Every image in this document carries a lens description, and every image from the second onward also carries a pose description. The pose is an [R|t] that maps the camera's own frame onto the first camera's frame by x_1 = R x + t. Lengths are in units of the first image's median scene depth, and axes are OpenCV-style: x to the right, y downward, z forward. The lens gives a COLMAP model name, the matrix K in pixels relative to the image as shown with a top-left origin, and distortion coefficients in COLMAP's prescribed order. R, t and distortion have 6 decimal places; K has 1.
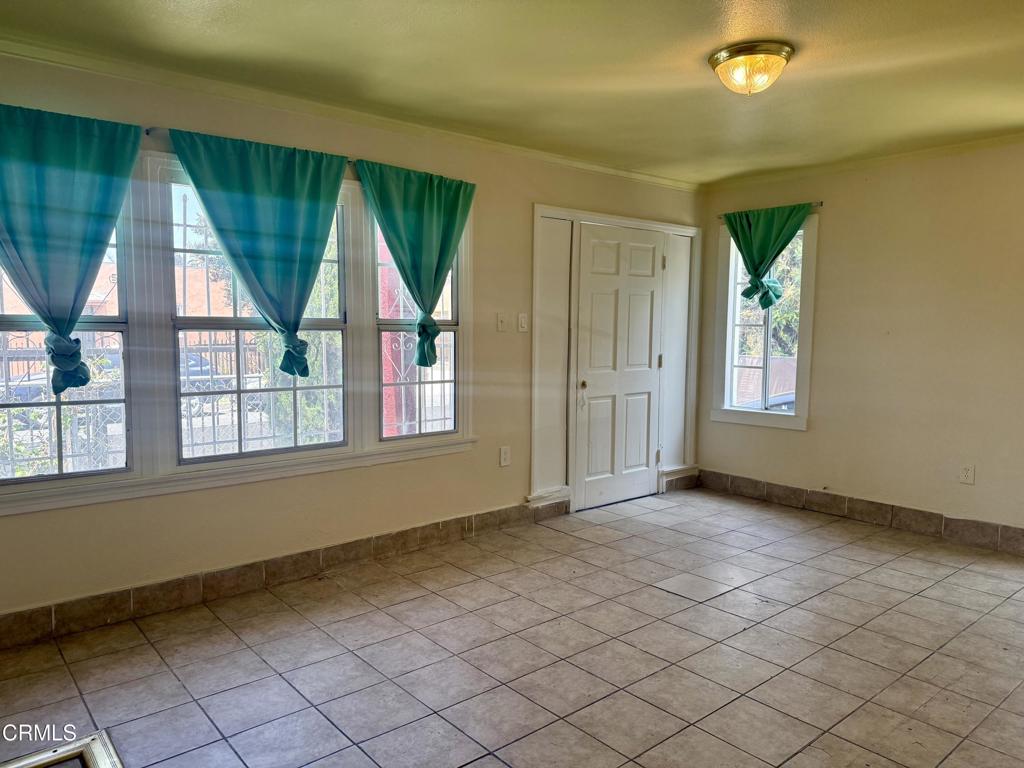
lens RADIAL K [[714.3, 0, 512.0], [0, 714.3, 384.0], [0, 0, 1]] dist [0.188482, -0.299462]
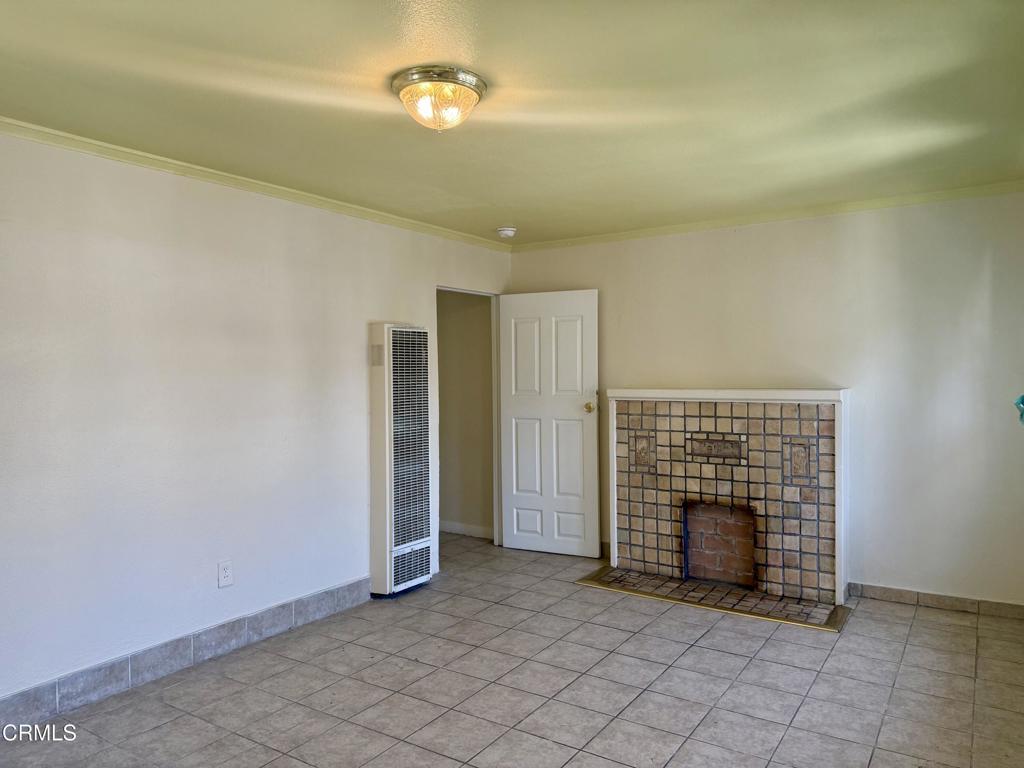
lens RADIAL K [[714.3, 0, 512.0], [0, 714.3, 384.0], [0, 0, 1]] dist [0.188482, -0.299462]
pose [[-0.958640, 0.014197, -0.284269, 0.489767], [-0.014139, 0.995147, 0.097379, -0.185661], [0.284272, 0.097371, -0.953786, 1.871767]]
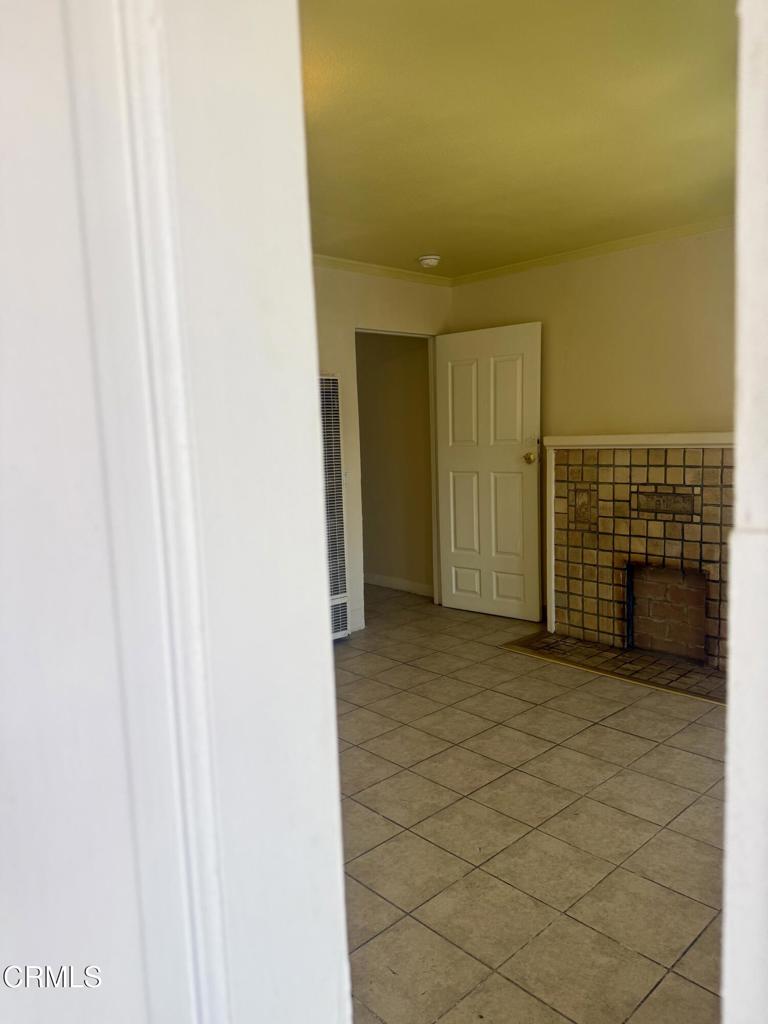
lens RADIAL K [[714.3, 0, 384.0], [0, 714.3, 512.0], [0, 0, 1]] dist [0.188482, -0.299462]
pose [[-0.997988, 0.035969, -0.052210, 0.205173], [0.025243, 0.980833, 0.193209, -0.157074], [0.058159, 0.191502, -0.979768, 1.808995]]
